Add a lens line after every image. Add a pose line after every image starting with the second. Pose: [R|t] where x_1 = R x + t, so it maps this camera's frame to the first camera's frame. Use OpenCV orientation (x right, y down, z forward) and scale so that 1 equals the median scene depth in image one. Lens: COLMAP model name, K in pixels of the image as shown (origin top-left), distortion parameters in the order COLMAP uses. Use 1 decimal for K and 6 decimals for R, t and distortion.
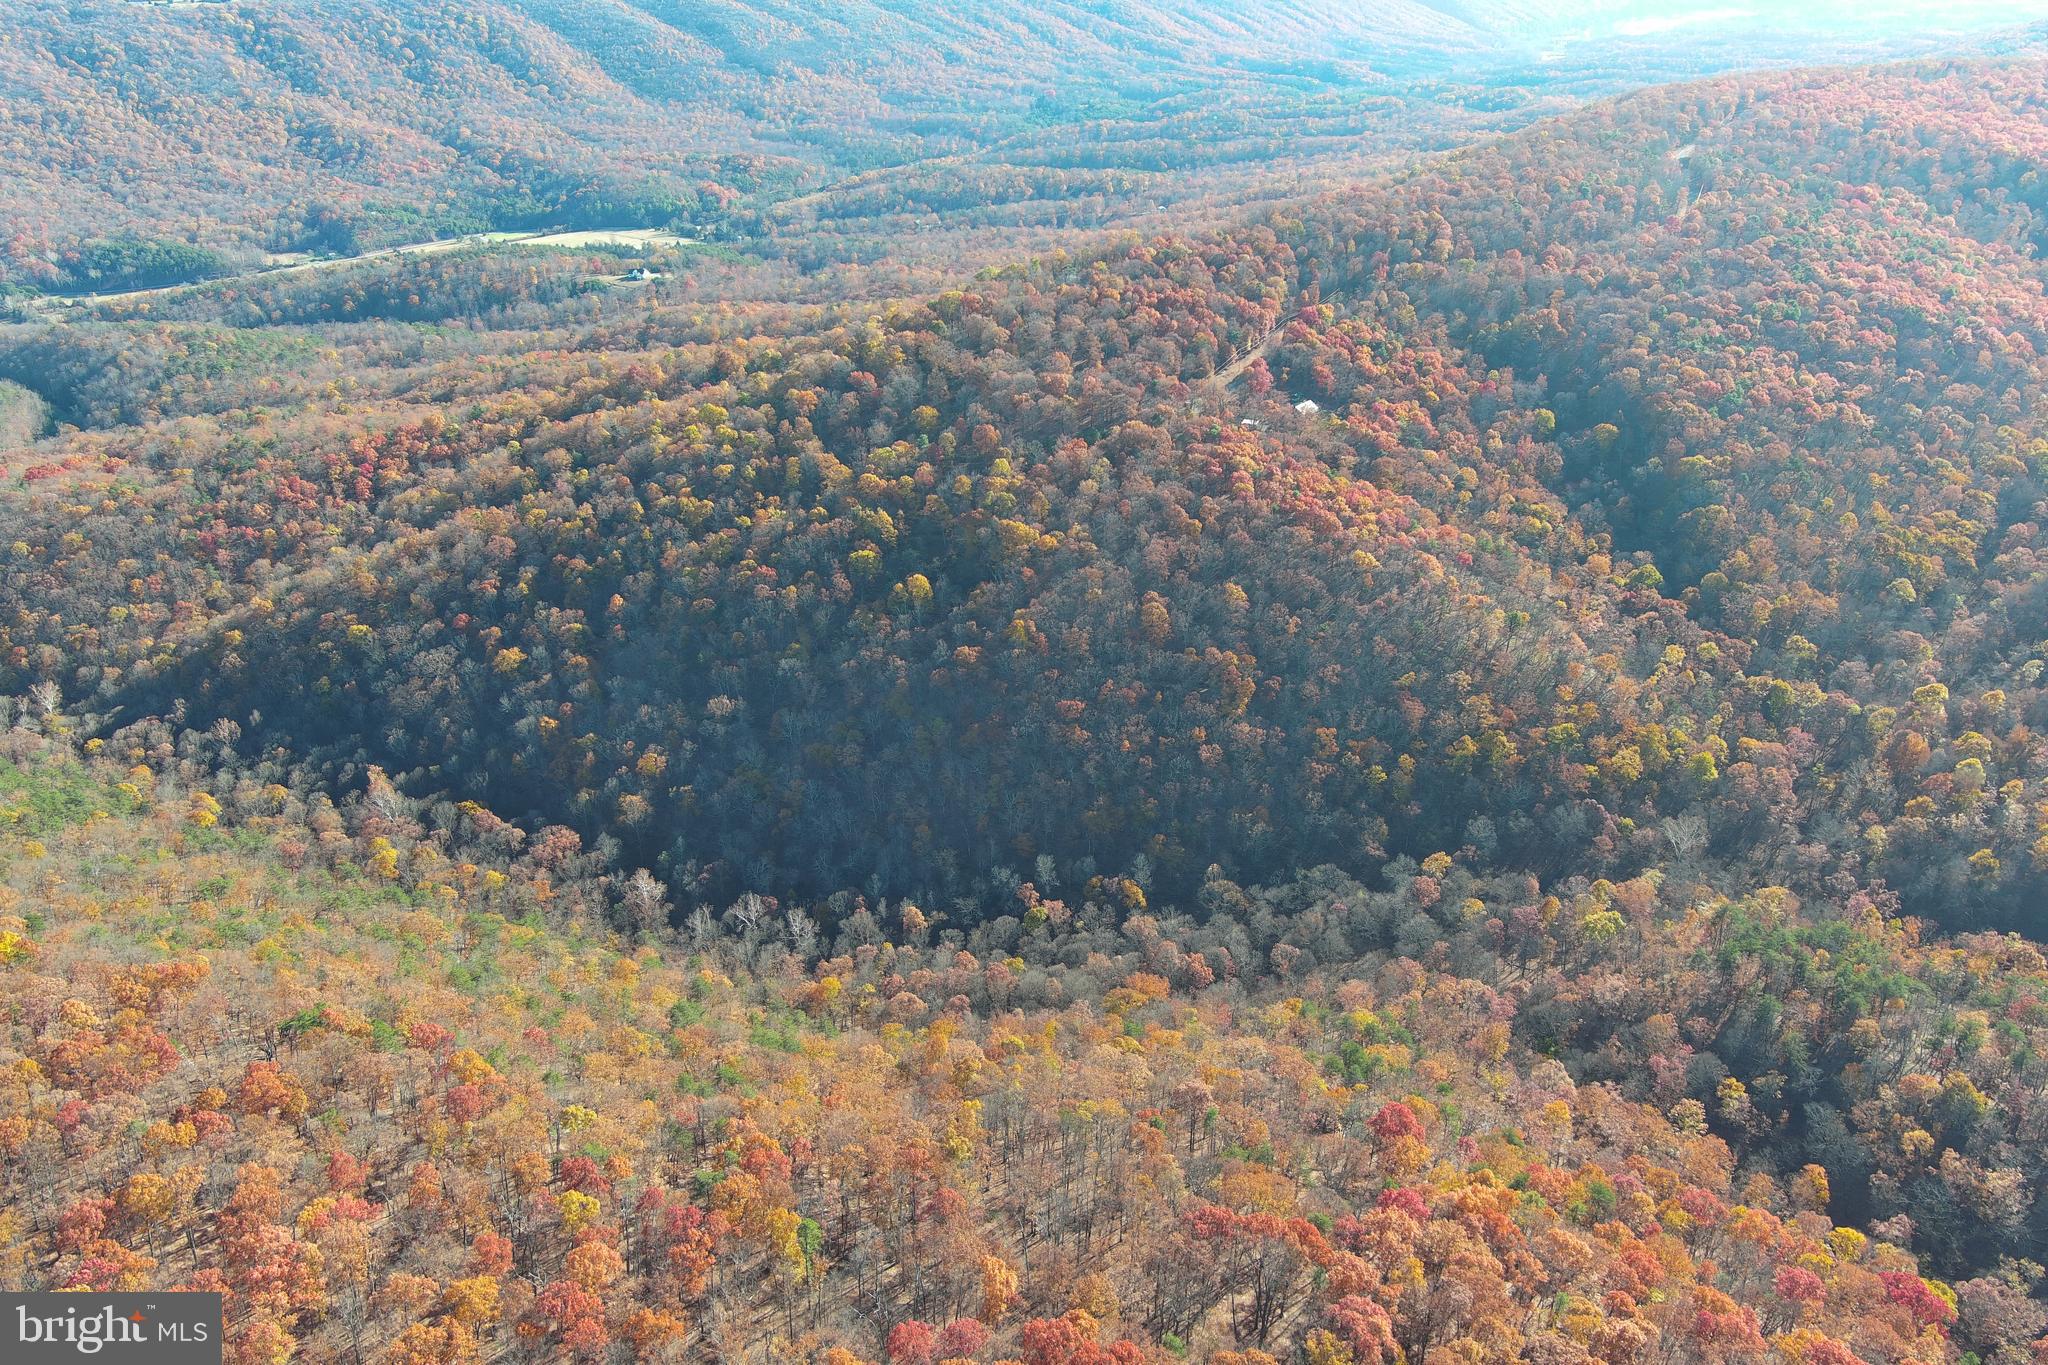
lens RADIAL K [[1592.0, 0, 1025.0], [0, 1592.0, 677.5], [0, 0, 1]] dist [0.022802, -0.017674]
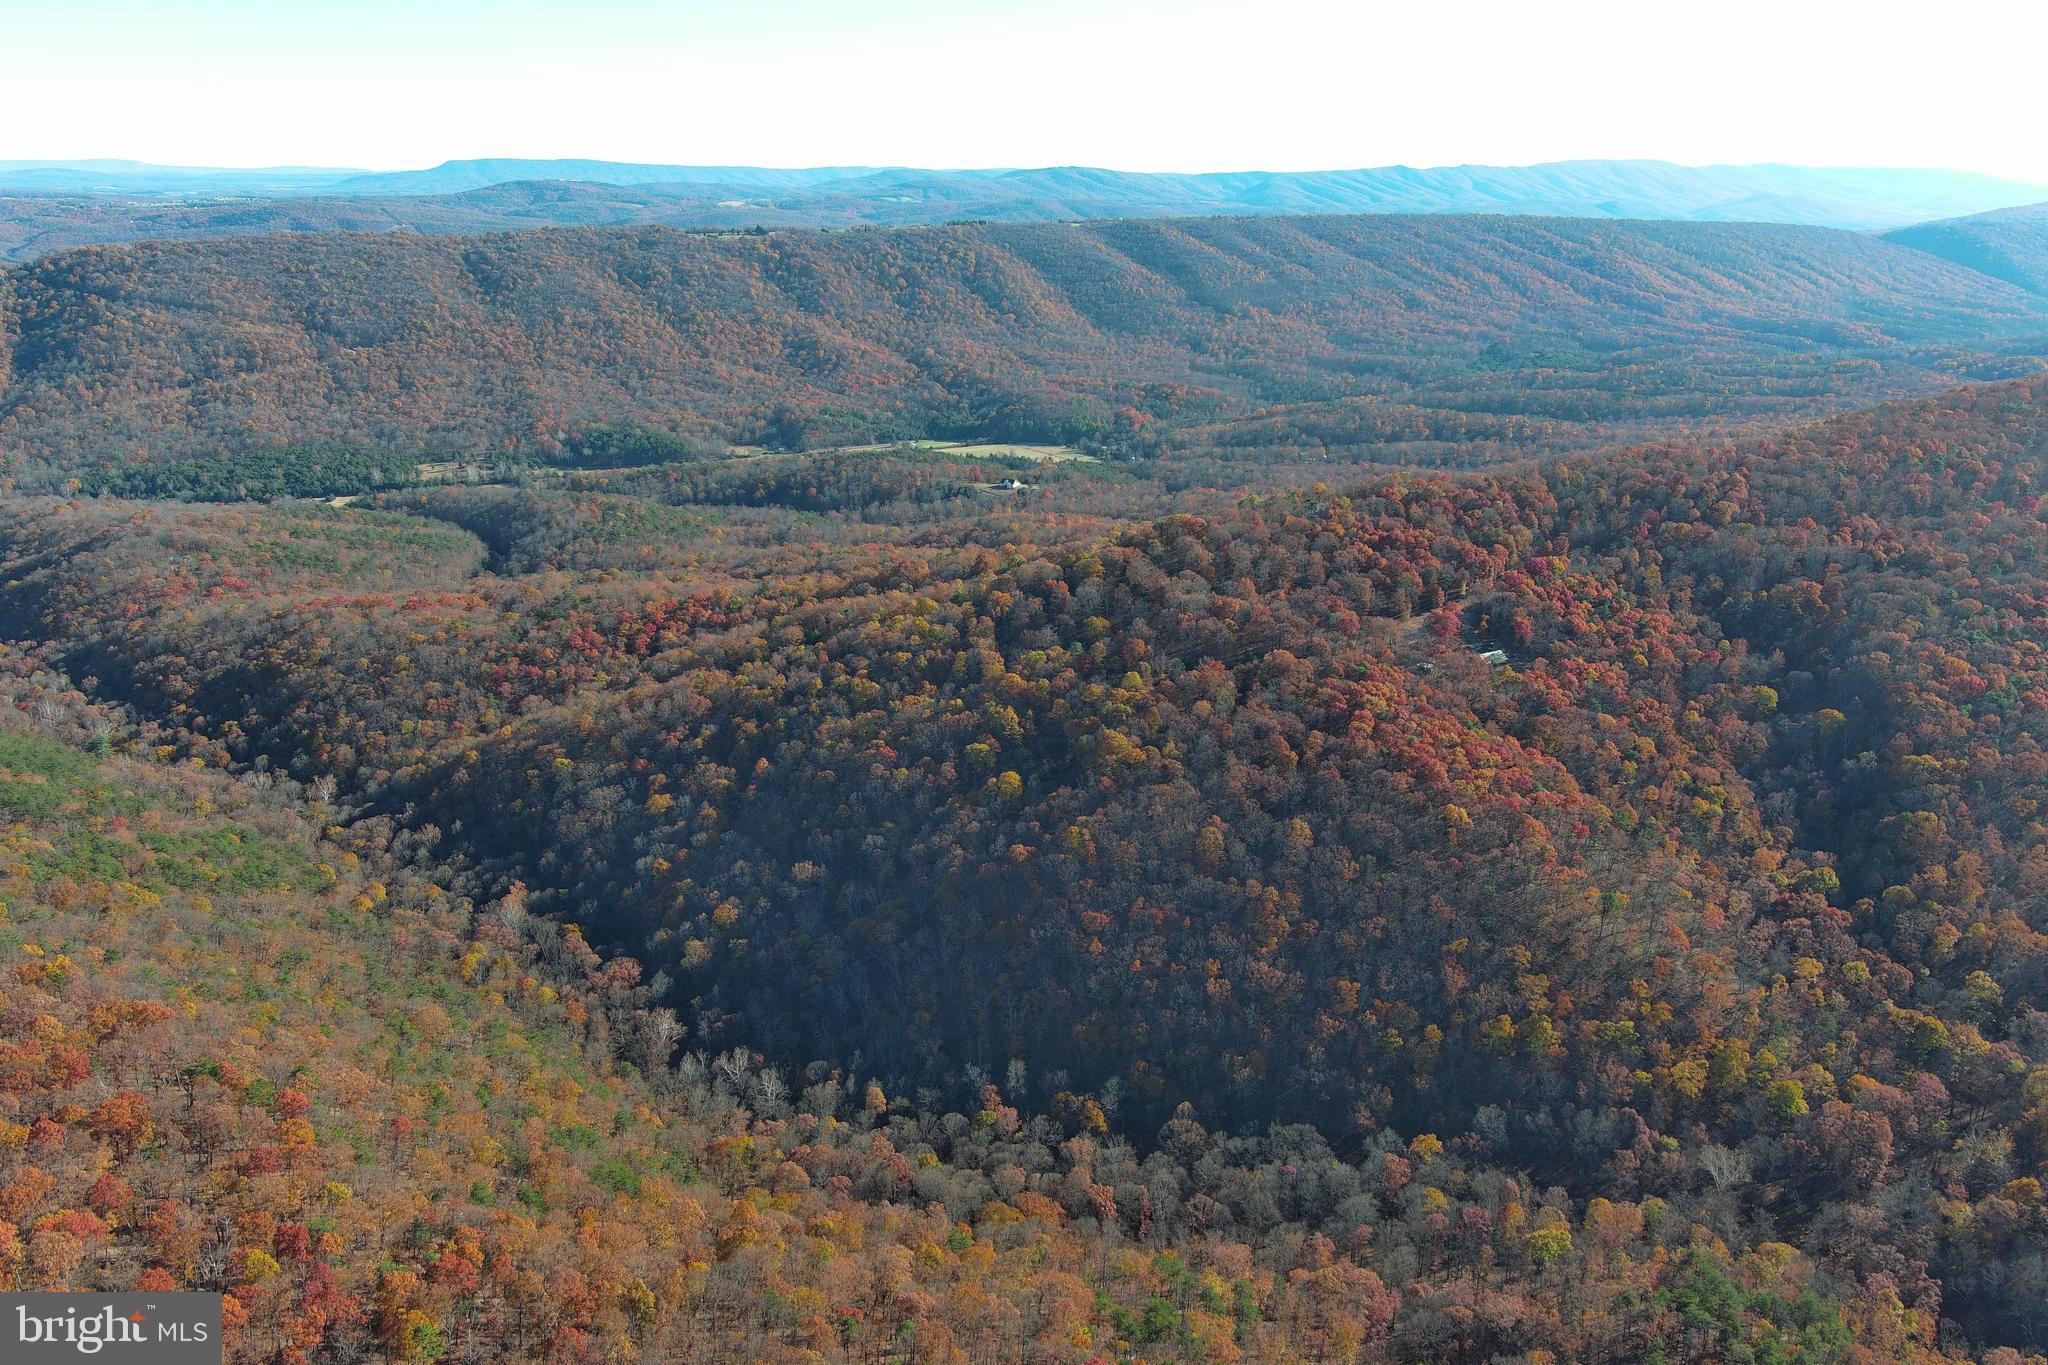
lens RADIAL K [[1592.0, 0, 1026.4], [0, 1592.0, 679.9], [0, 0, 1]] dist [0.022802, -0.017674]
pose [[0.950173, 0.106907, -0.292818, 0.192718], [-0.145536, 0.982830, -0.113424, -0.006577], [0.275664, 0.150388, 0.949417, 0.015296]]
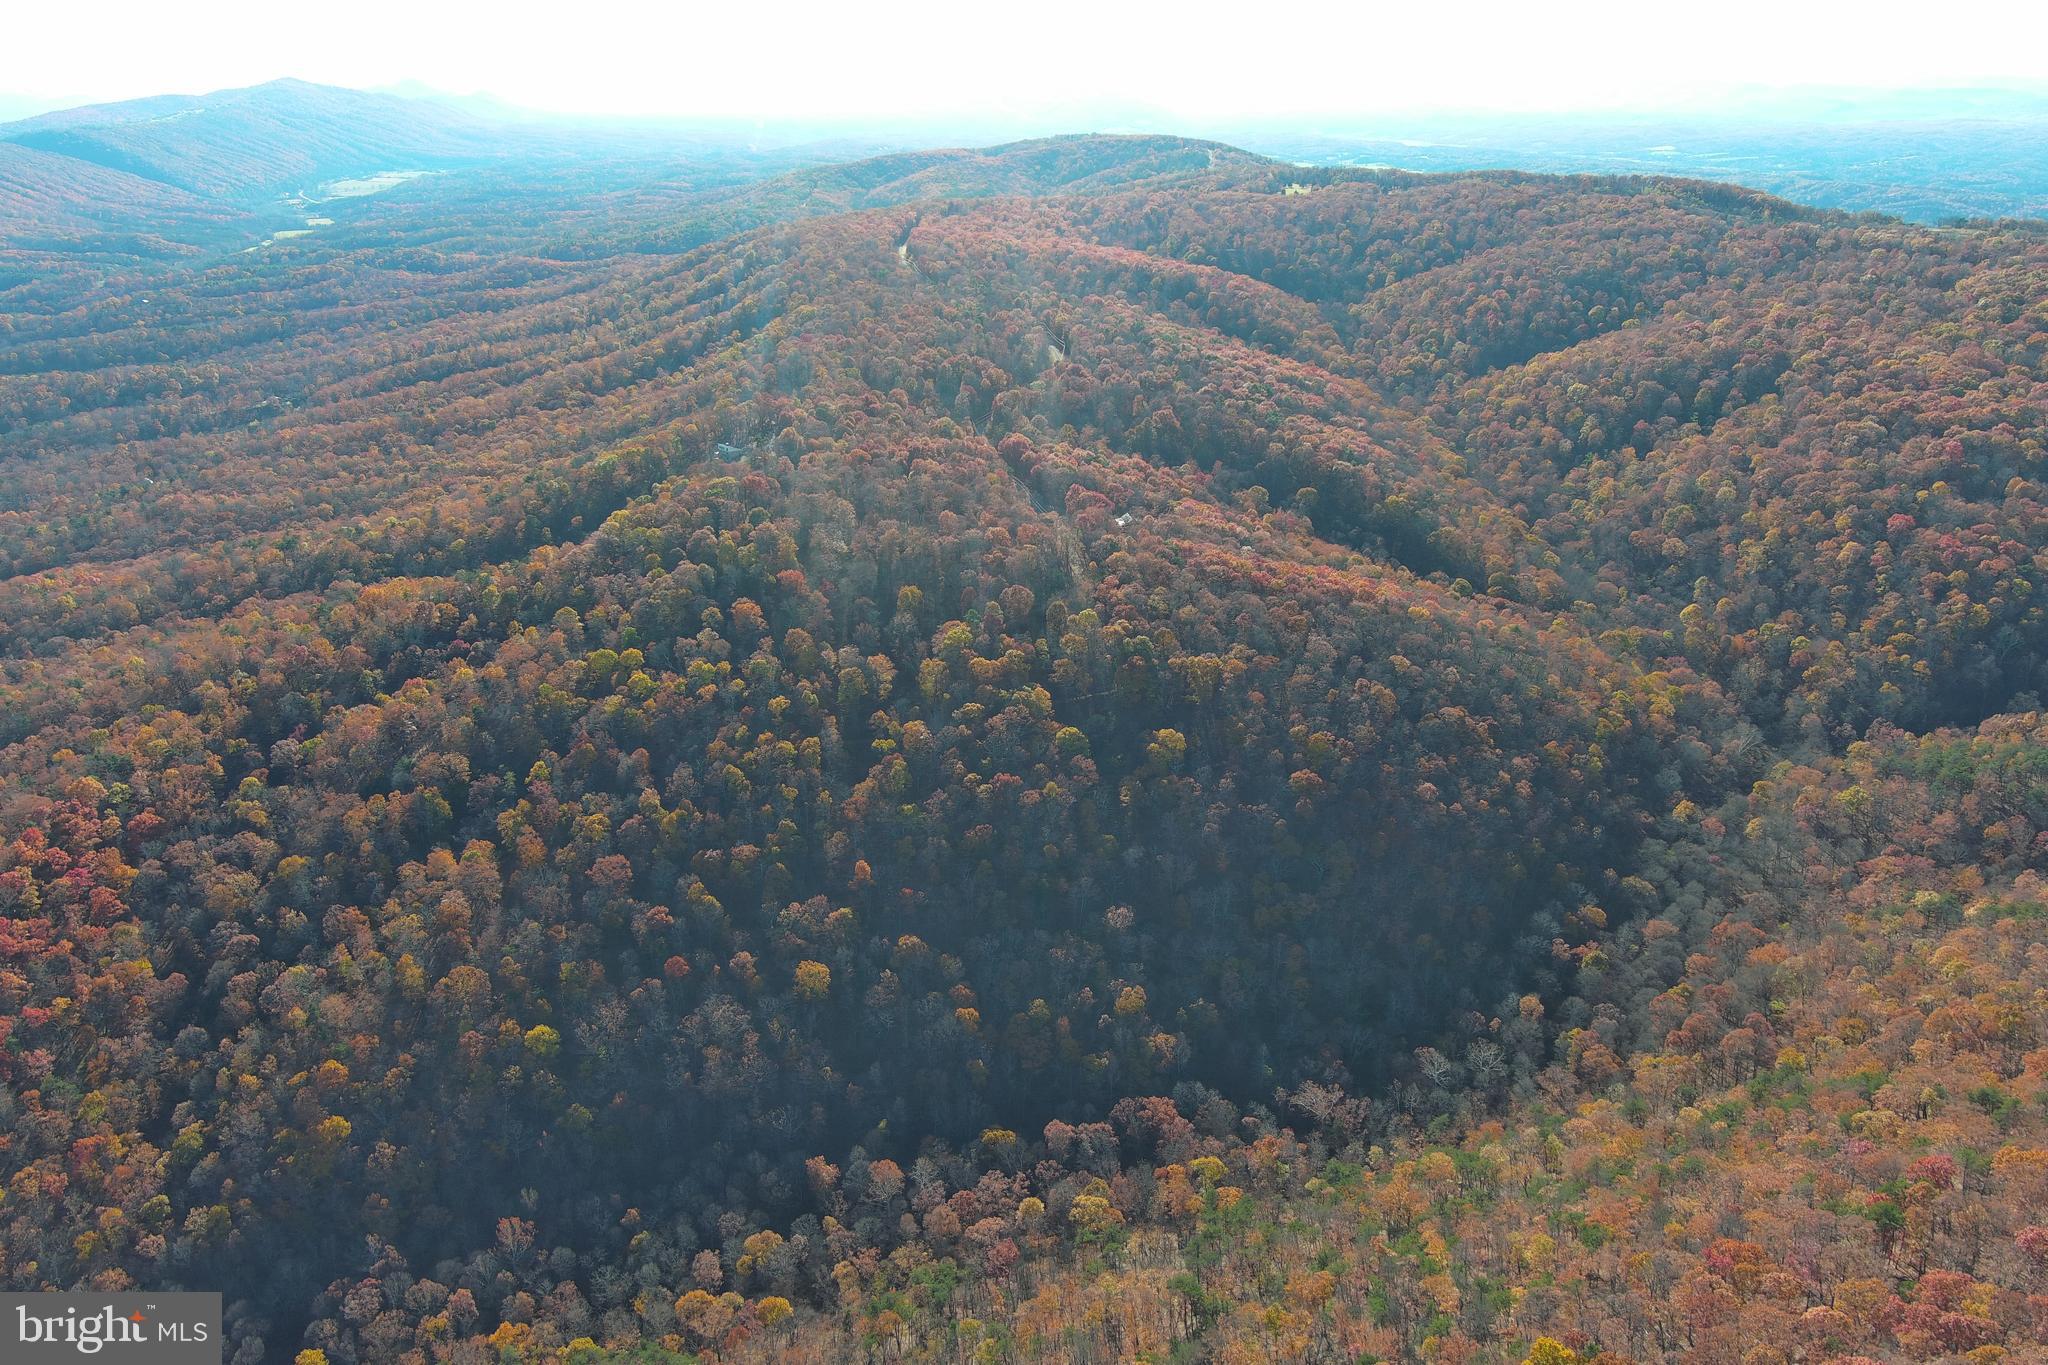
lens RADIAL K [[1592.0, 0, 1017.2], [0, 1592.0, 672.4], [0, 0, 1]] dist [0.022802, -0.017674]
pose [[0.697734, -0.243490, 0.673707, -0.635946], [0.304185, 0.952169, 0.029098, -0.125535], [-0.648567, 0.184629, 0.738426, 0.269951]]
